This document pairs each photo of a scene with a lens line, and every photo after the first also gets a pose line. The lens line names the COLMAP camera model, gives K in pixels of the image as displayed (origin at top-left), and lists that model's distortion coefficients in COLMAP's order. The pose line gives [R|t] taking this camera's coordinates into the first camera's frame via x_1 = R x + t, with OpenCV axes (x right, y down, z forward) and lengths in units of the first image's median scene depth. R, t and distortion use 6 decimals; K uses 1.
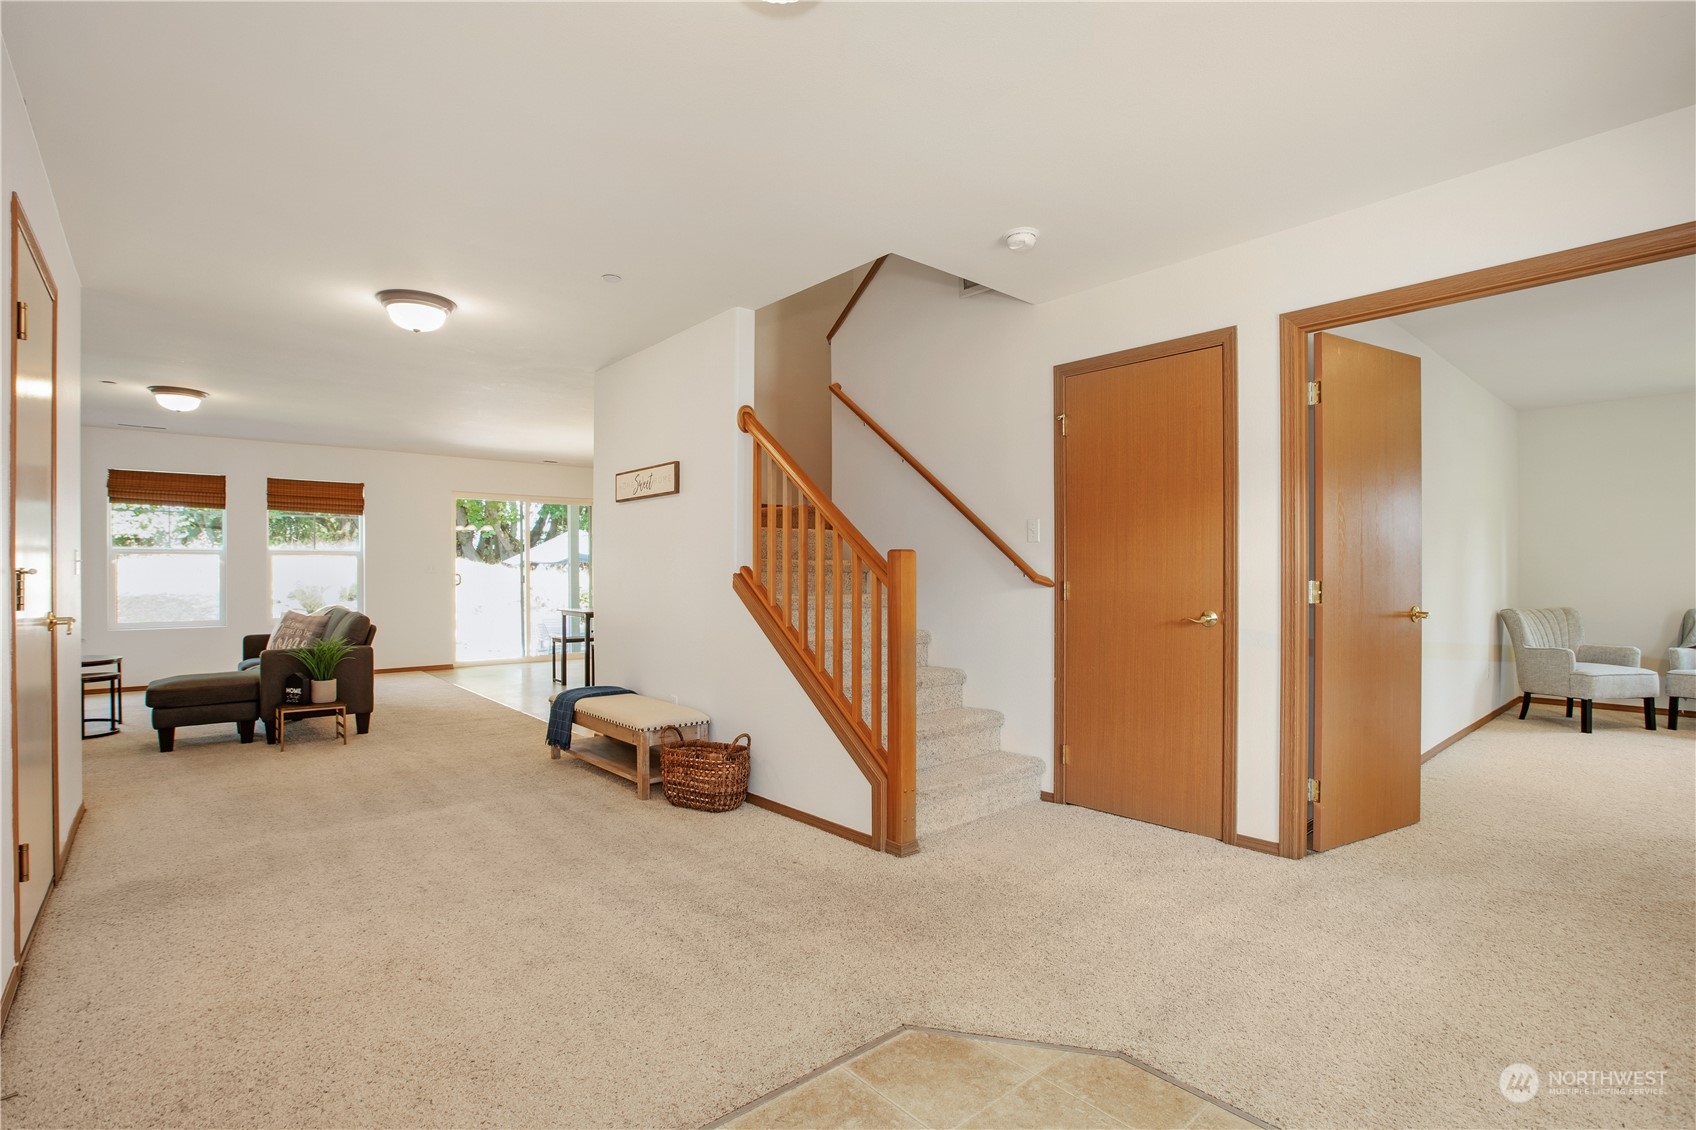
lens RADIAL K [[803.9, 0, 848.0], [0, 803.9, 565.0], [0, 0, 1]] dist [-0.030455, 0.001073]
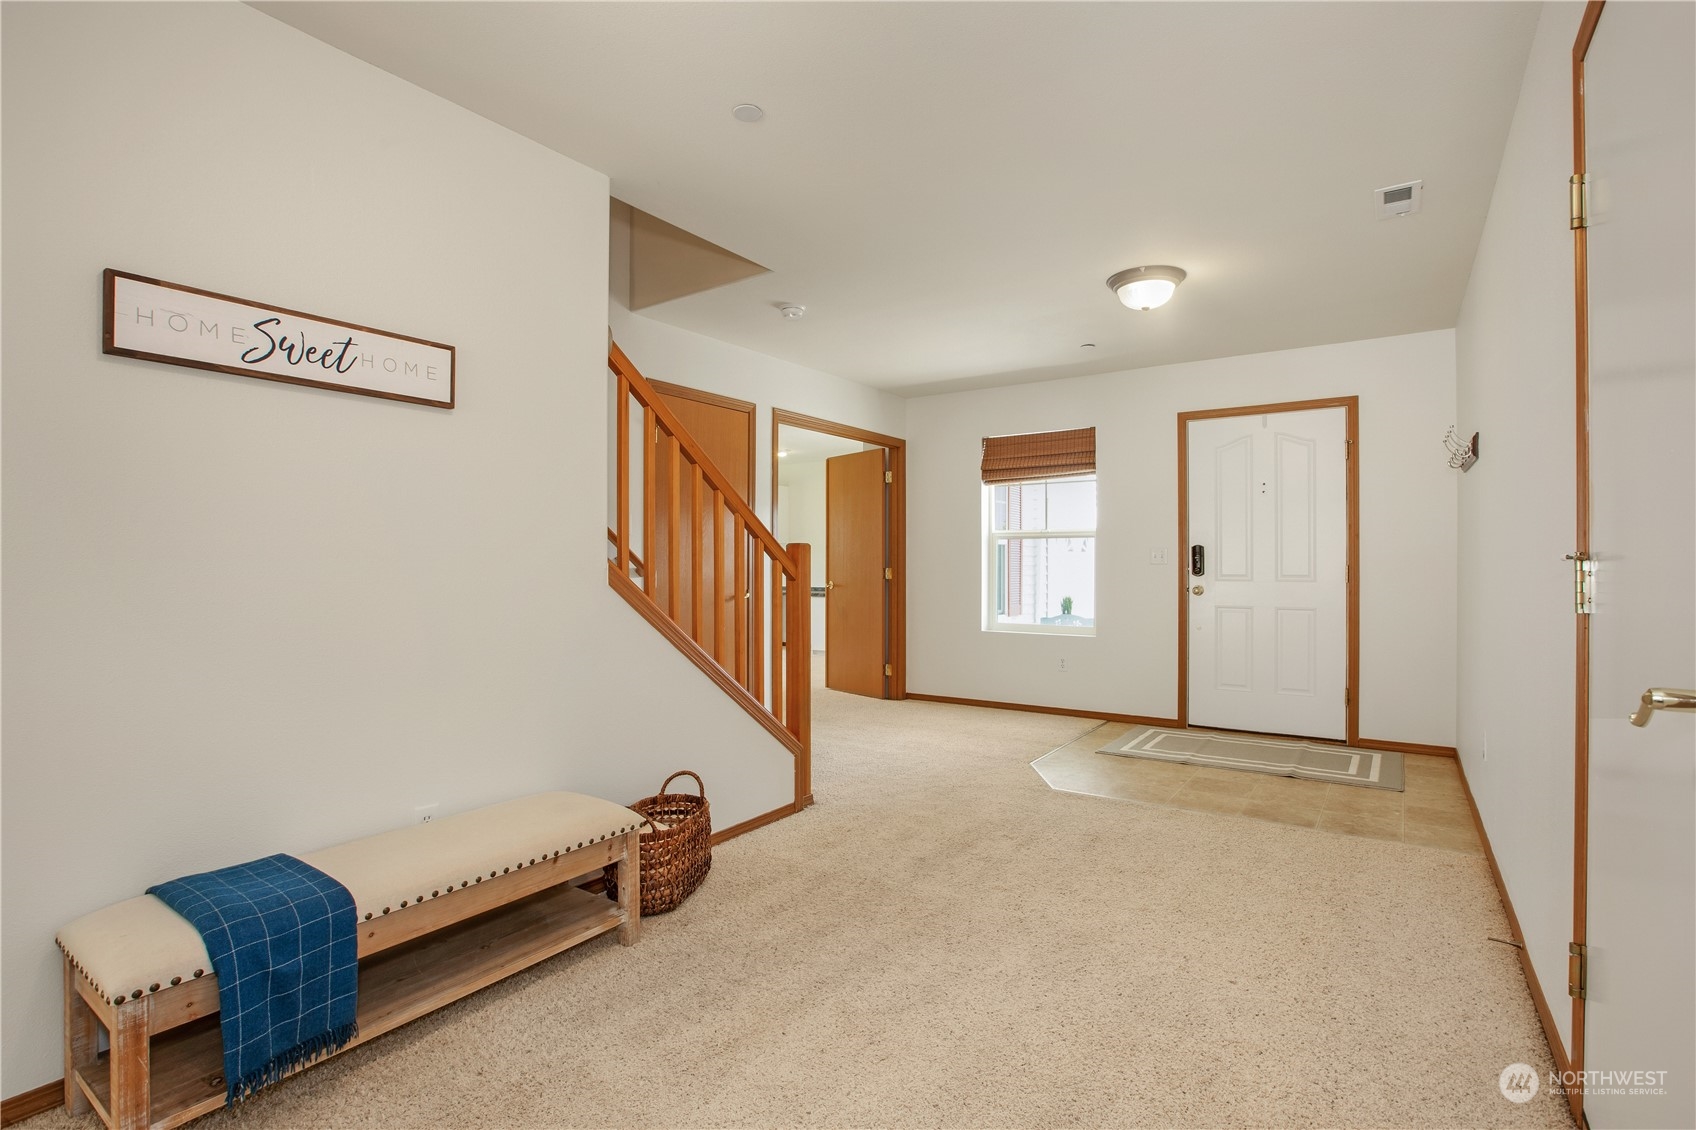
lens RADIAL K [[803.9, 0, 848.0], [0, 803.9, 565.0], [0, 0, 1]] dist [-0.030455, 0.001073]
pose [[-0.248533, 0.002335, 0.968621, -1.009728], [-0.007136, 0.999966, -0.004241, 0.015105], [-0.968597, -0.007966, -0.248507, 1.149853]]
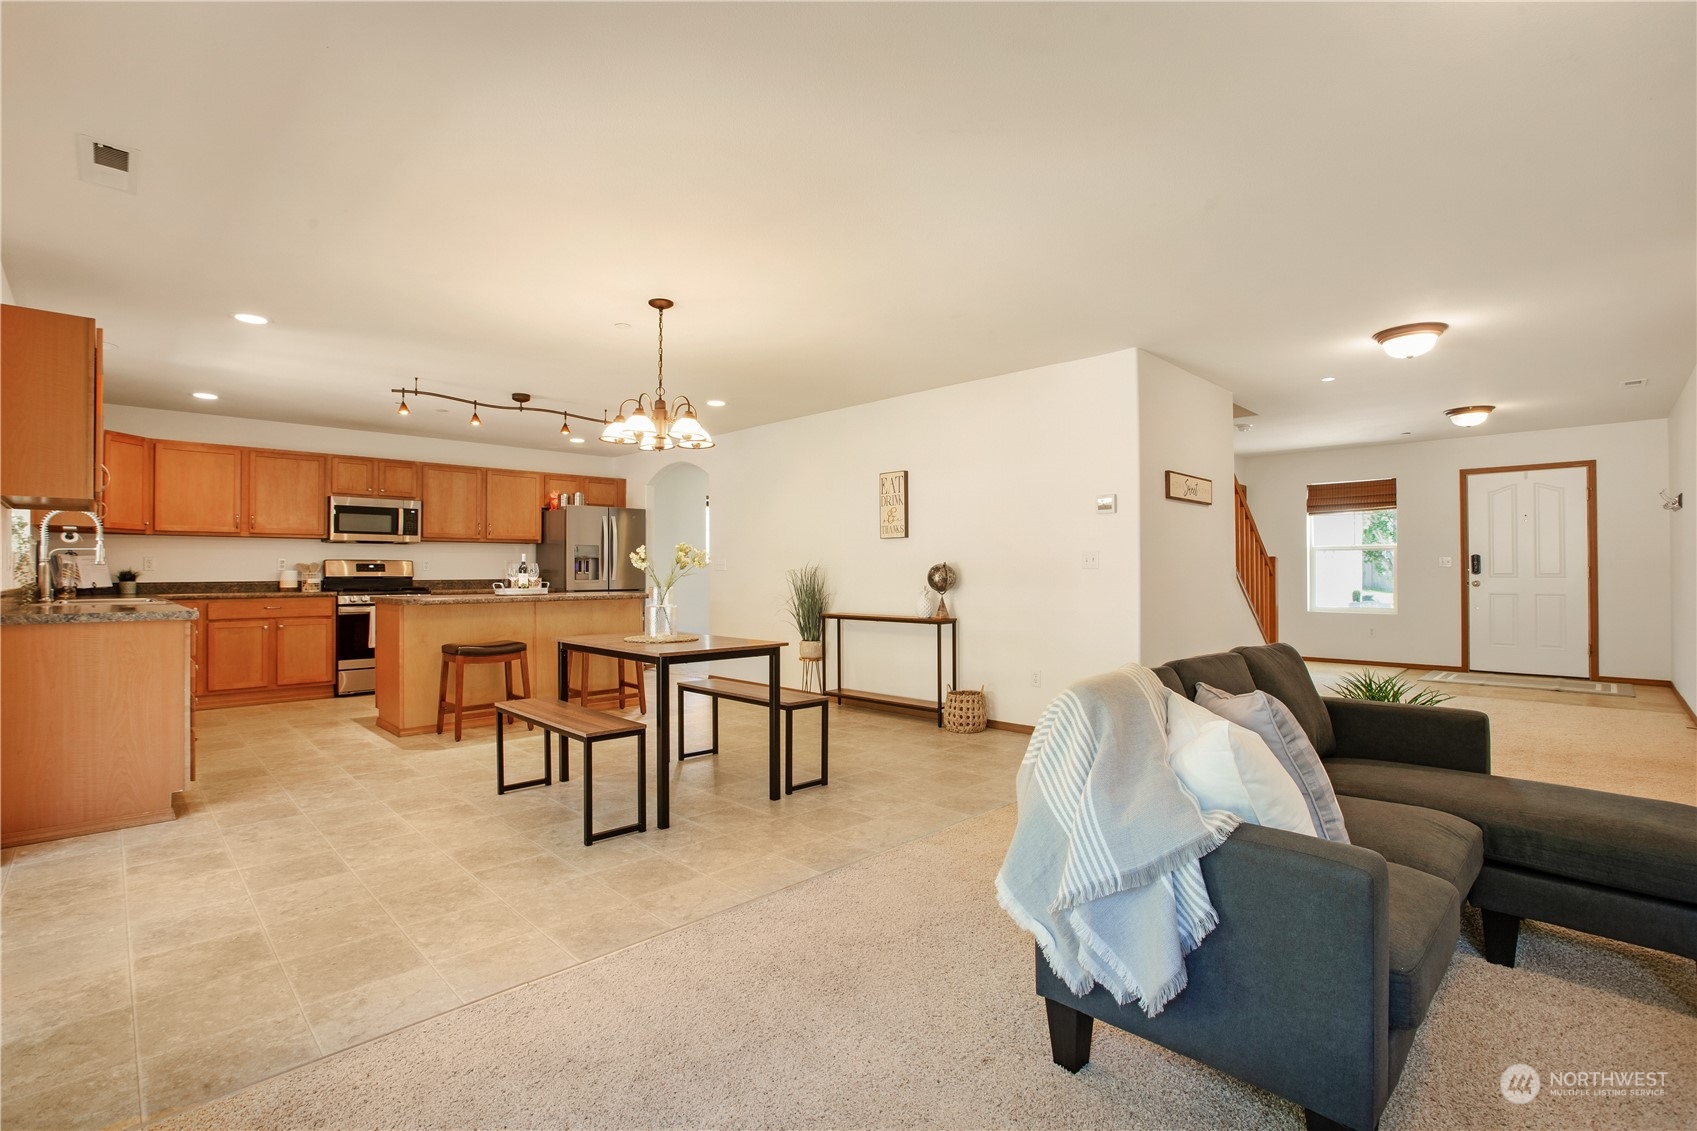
lens RADIAL K [[773.0, 0, 848.5], [0, 773.0, 565.5], [0, 0, 1]] dist [-0.012080, 0.000114]
pose [[-0.081206, 0.011385, 0.996632, -1.847623], [-0.004090, 0.999923, -0.011756, 0.033776], [-0.996689, -0.005031, -0.081153, 2.203816]]
